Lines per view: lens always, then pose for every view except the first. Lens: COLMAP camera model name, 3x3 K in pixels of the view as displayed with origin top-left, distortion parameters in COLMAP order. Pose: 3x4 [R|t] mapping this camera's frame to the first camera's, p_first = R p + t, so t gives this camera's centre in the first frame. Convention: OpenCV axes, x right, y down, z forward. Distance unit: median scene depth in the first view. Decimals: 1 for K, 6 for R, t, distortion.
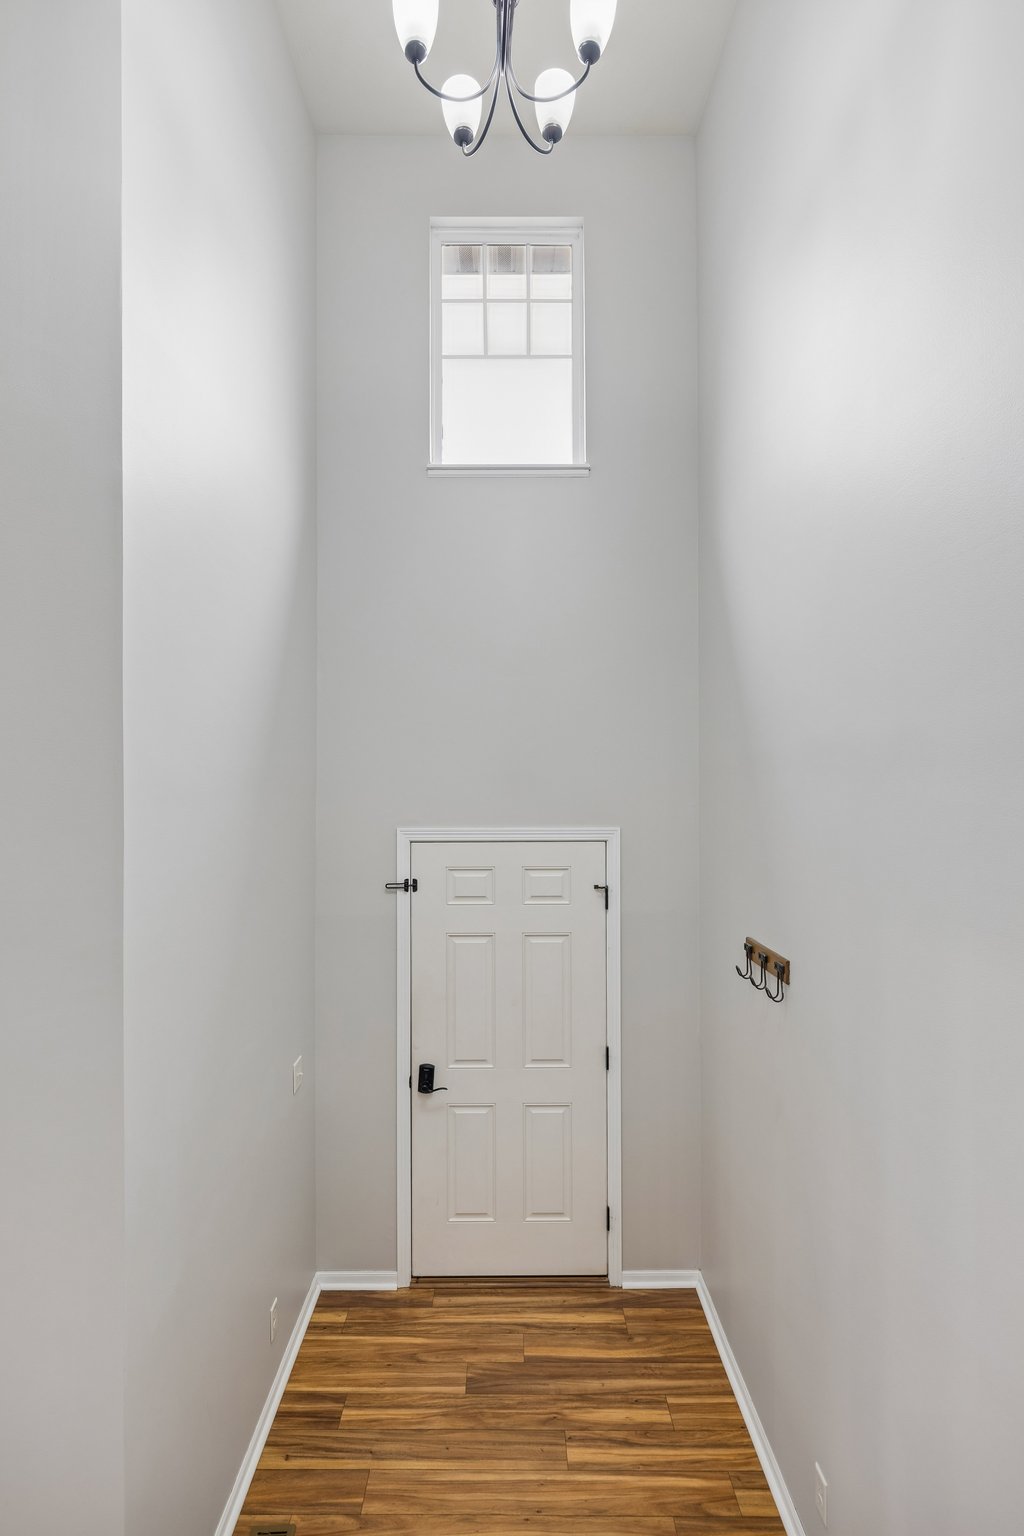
lens RADIAL K [[793.8, 0, 502.2], [0, 793.8, 769.9], [0, 0, 1]] dist [0.005203, -0.003477]
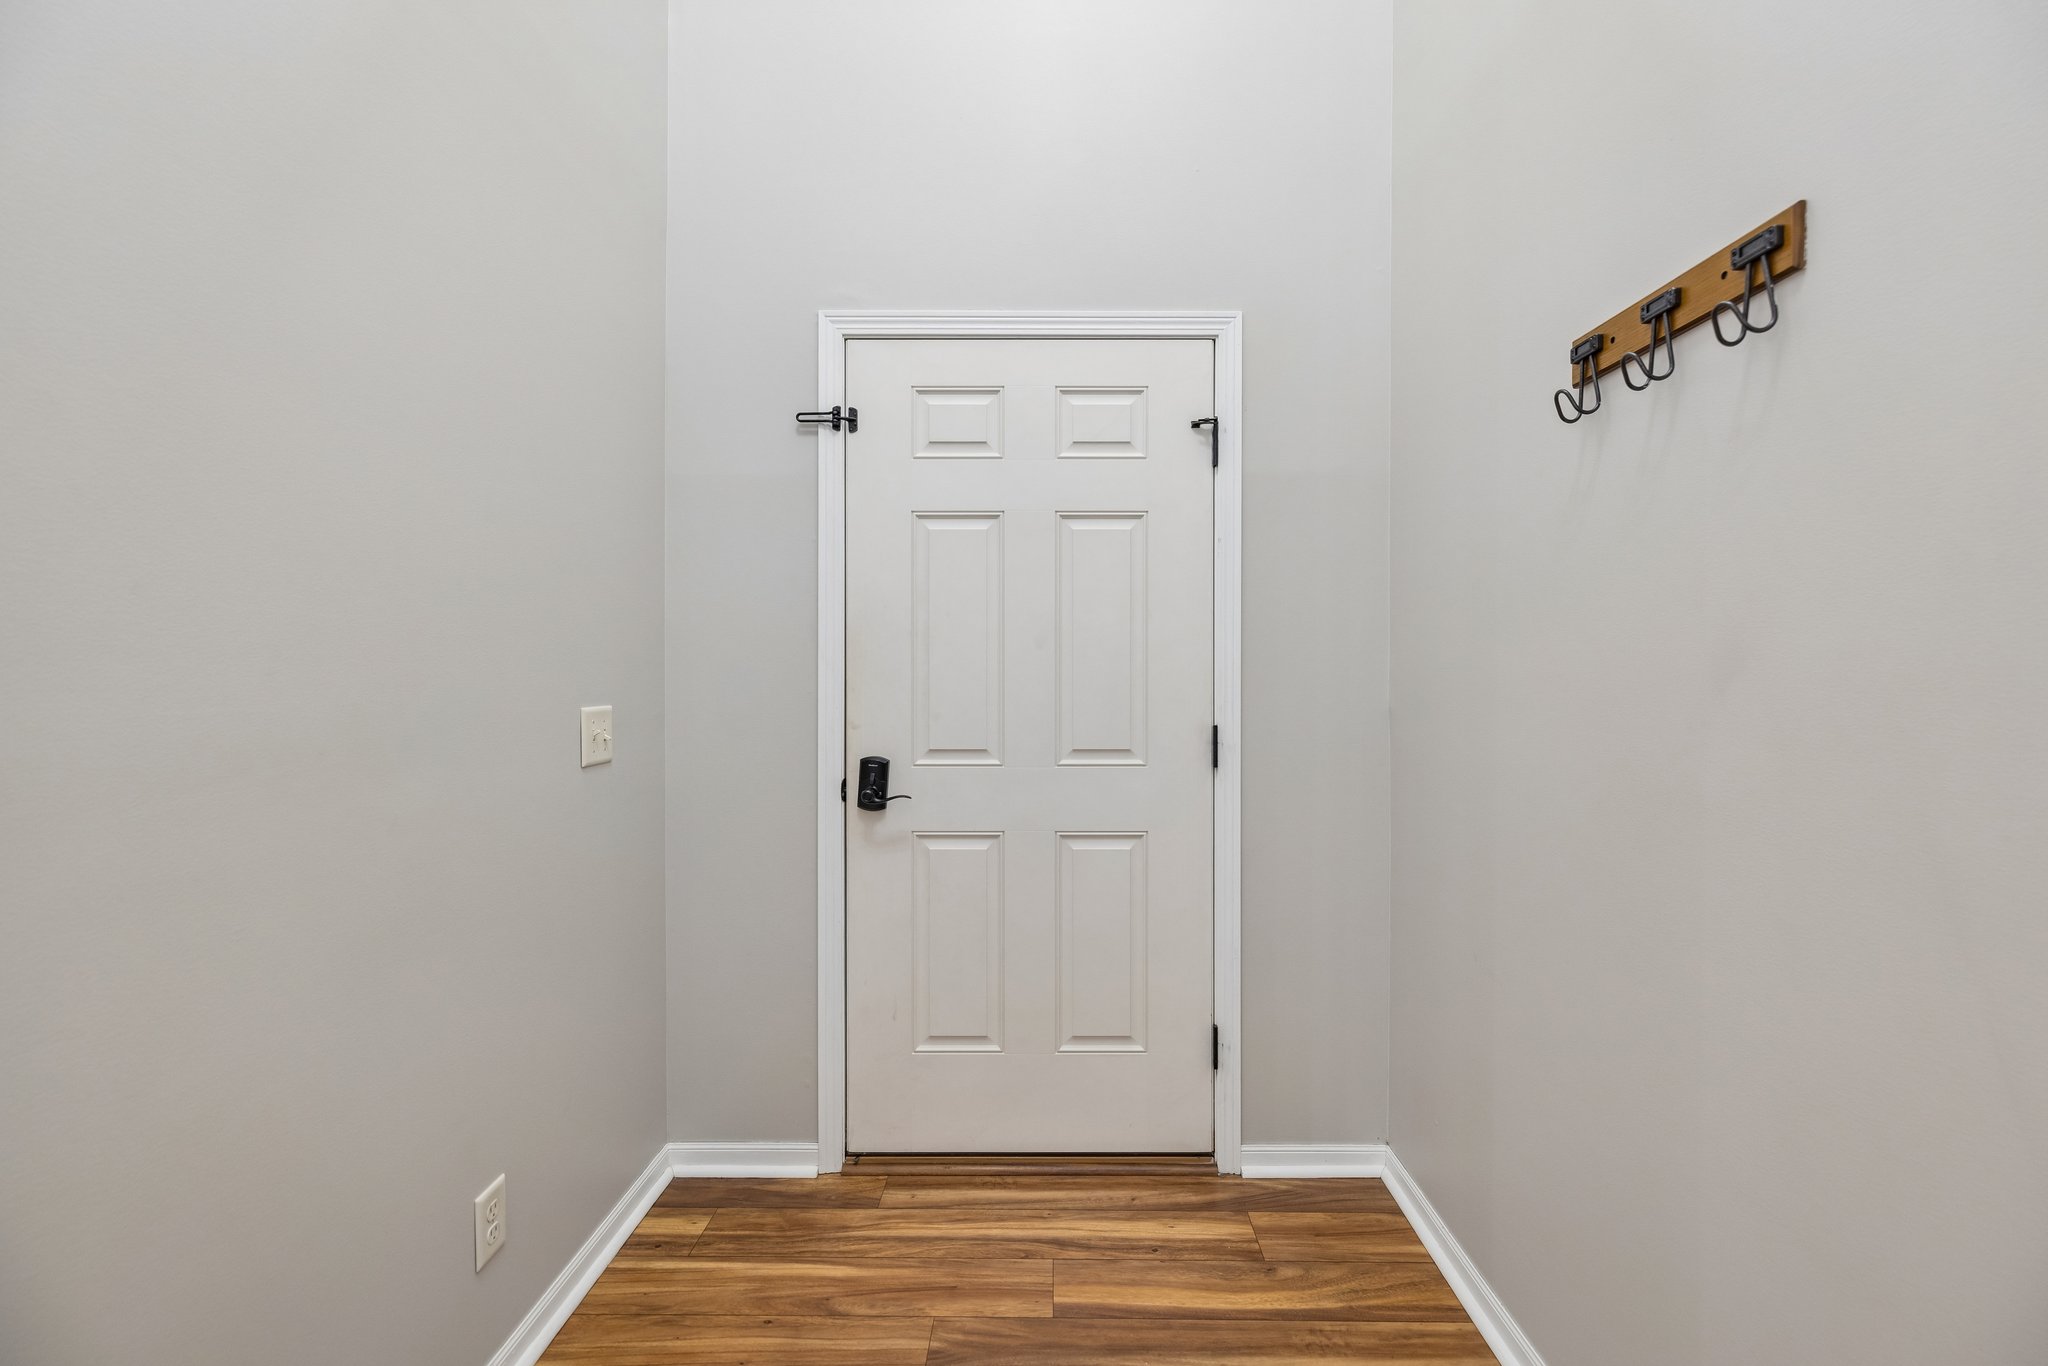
lens RADIAL K [[854.3, 0, 1041.9], [0, 854.3, 679.6], [0, 0, 1]] dist [0.000941, 0.000380]
pose [[0.999983, 0.002507, -0.005350, 0.020024], [-0.002443, 0.999926, 0.011910, 0.318297], [0.005380, -0.011896, 0.999915, 0.439572]]
